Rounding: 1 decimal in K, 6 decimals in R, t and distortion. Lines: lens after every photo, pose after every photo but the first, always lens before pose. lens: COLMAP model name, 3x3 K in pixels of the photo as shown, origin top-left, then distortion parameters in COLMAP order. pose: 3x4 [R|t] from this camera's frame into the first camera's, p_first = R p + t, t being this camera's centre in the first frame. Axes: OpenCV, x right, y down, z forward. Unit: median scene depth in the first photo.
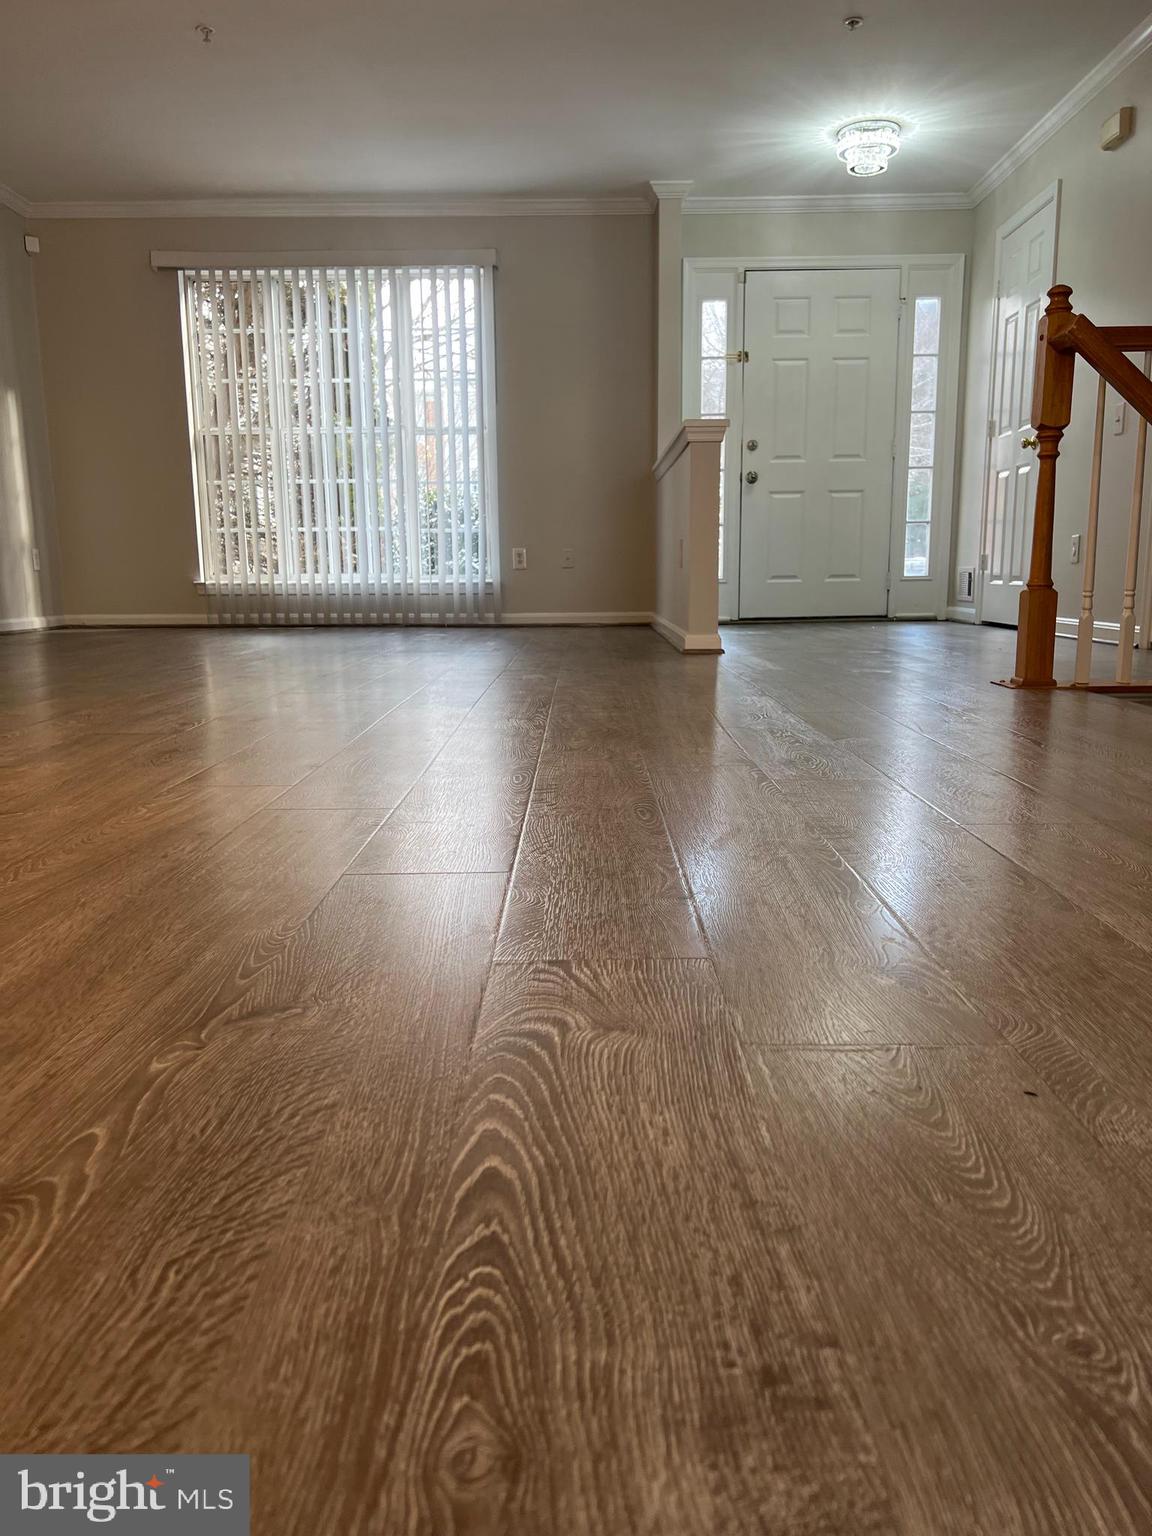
lens RADIAL K [[1145.4, 0, 578.9], [0, 1145.4, 783.2], [0, 0, 1]] dist [0.025180, -0.029323]
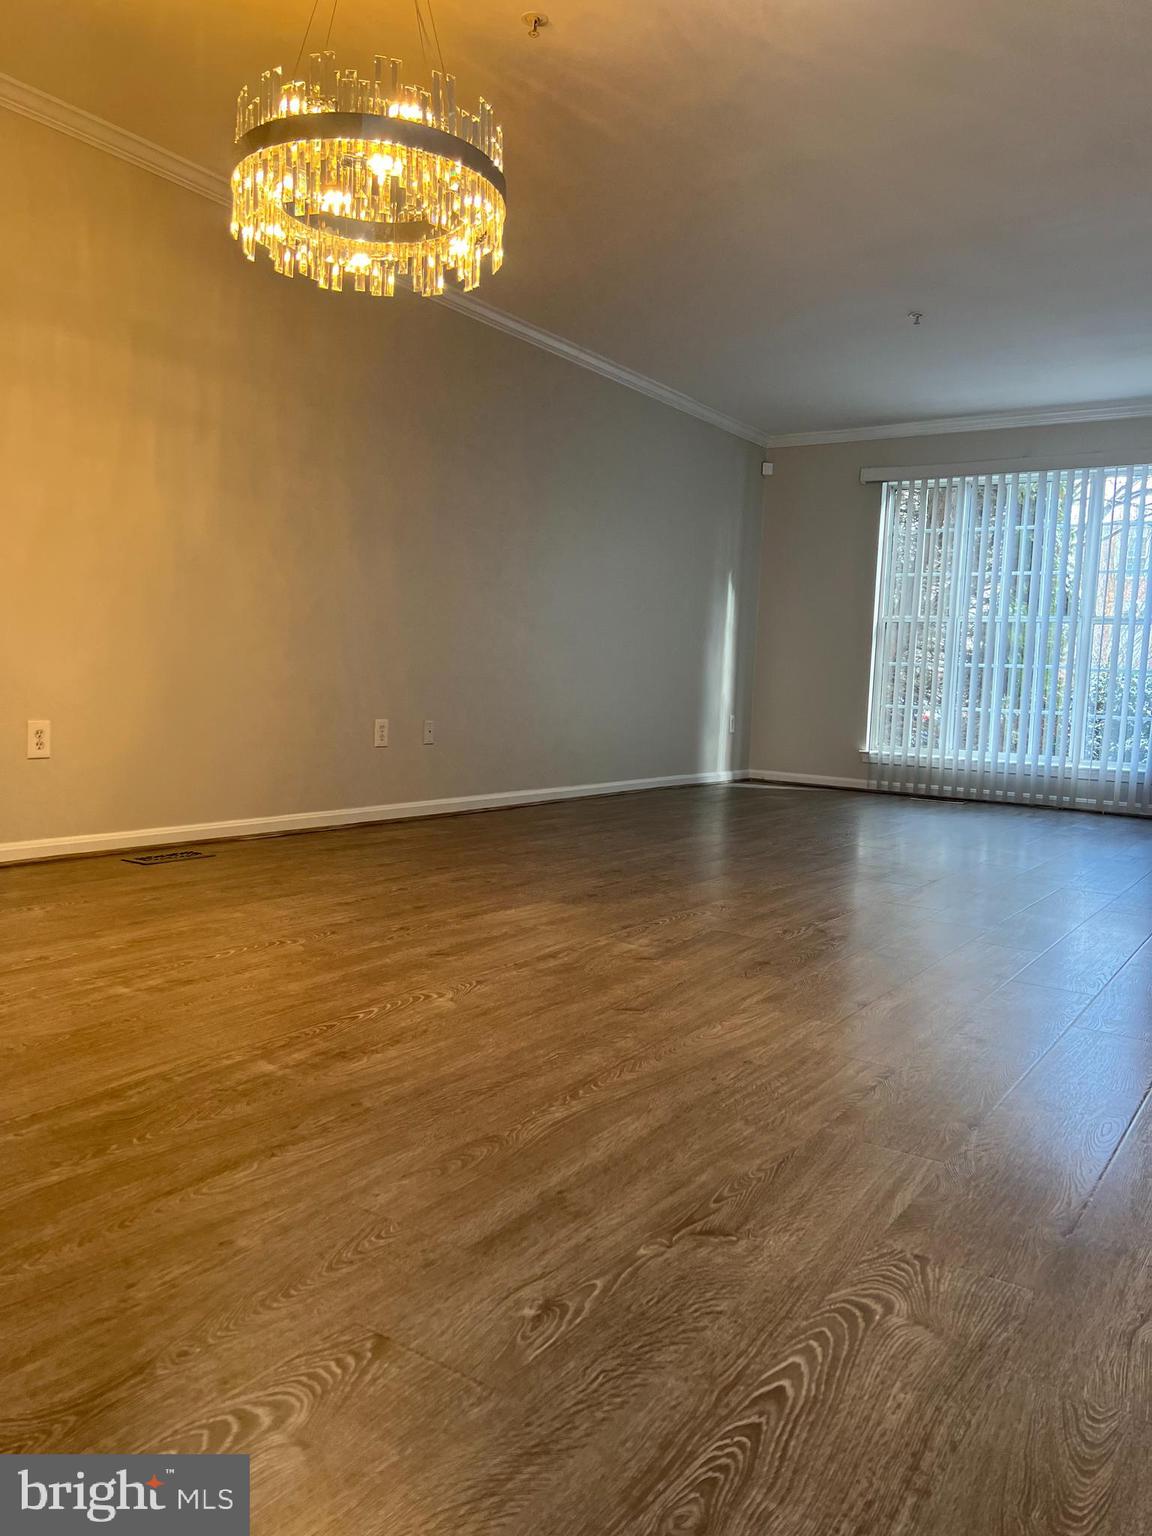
lens RADIAL K [[1145.4, 0, 579.2], [0, 1145.4, 762.6], [0, 0, 1]] dist [0.025180, -0.029323]
pose [[0.832154, 0.087808, -0.547548, 0.514874], [-0.154793, 0.984918, -0.077304, -0.388992], [0.532502, 0.149085, 0.833196, -0.708422]]
